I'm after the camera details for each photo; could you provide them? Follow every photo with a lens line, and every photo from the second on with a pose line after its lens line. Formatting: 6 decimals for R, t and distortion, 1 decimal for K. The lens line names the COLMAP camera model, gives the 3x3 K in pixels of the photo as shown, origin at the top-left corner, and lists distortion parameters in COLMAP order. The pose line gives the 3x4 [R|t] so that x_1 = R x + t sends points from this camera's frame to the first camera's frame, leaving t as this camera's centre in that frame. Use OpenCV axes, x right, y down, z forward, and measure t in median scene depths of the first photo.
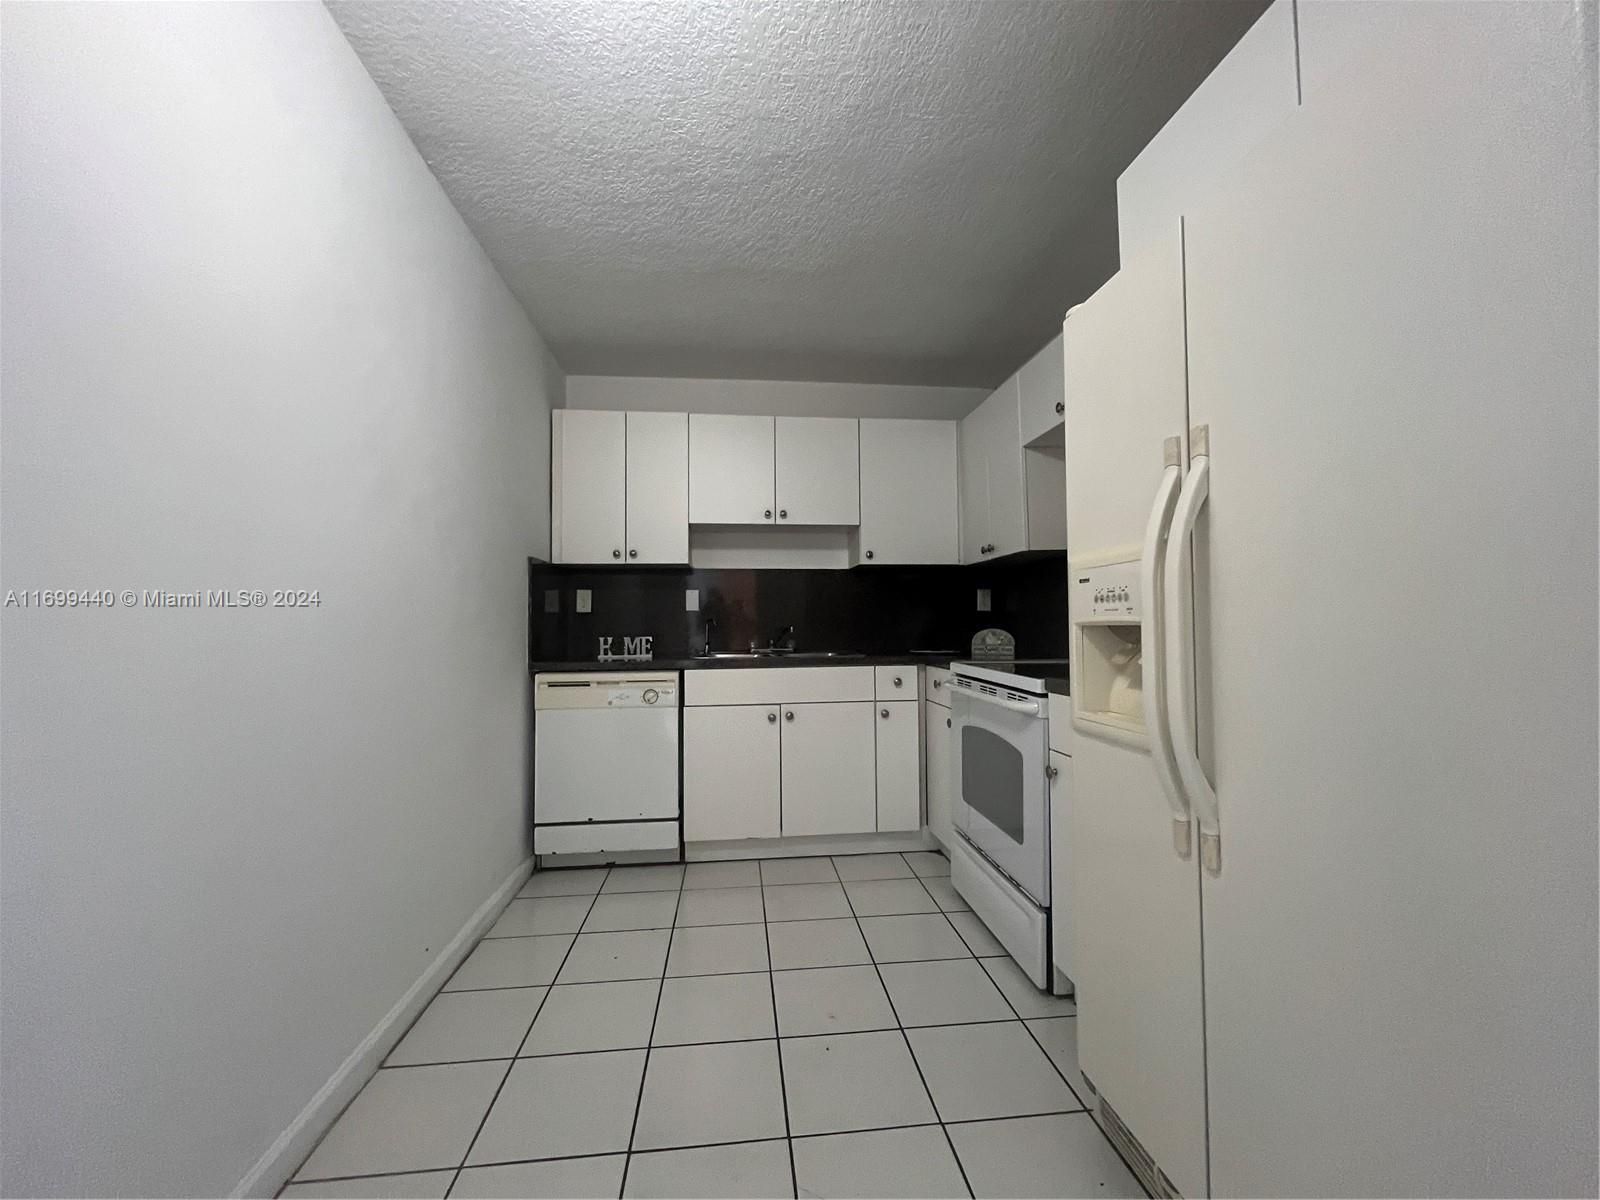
lens RADIAL K [[645.0, 0, 804.8], [0, 645.0, 603.8], [0, 0, 1]] dist [0.001034, -0.000308]
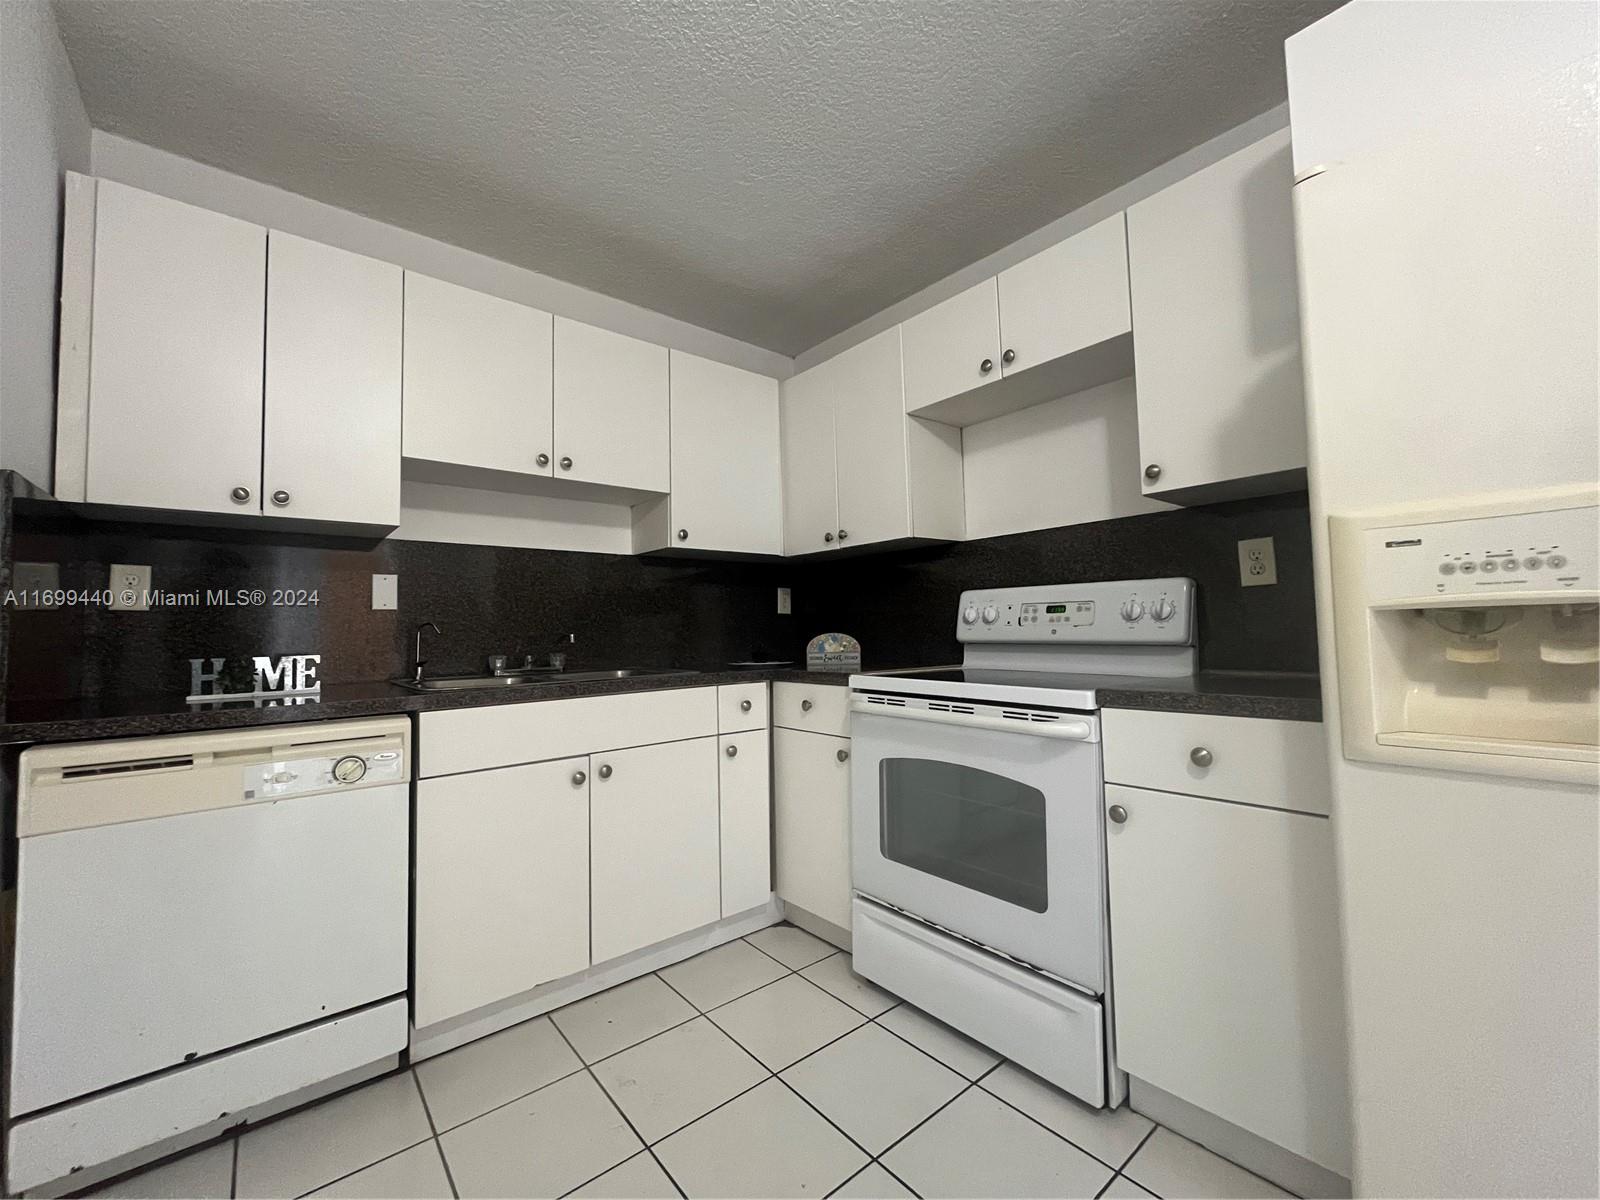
lens RADIAL K [[645.0, 0, 804.8], [0, 645.0, 603.8], [0, 0, 1]] dist [0.001034, -0.000308]
pose [[0.835895, 0.013896, 0.548713, -0.203701], [-0.002941, 0.999779, -0.020839, 0.019196], [-0.548881, 0.015805, 0.835751, 0.338926]]
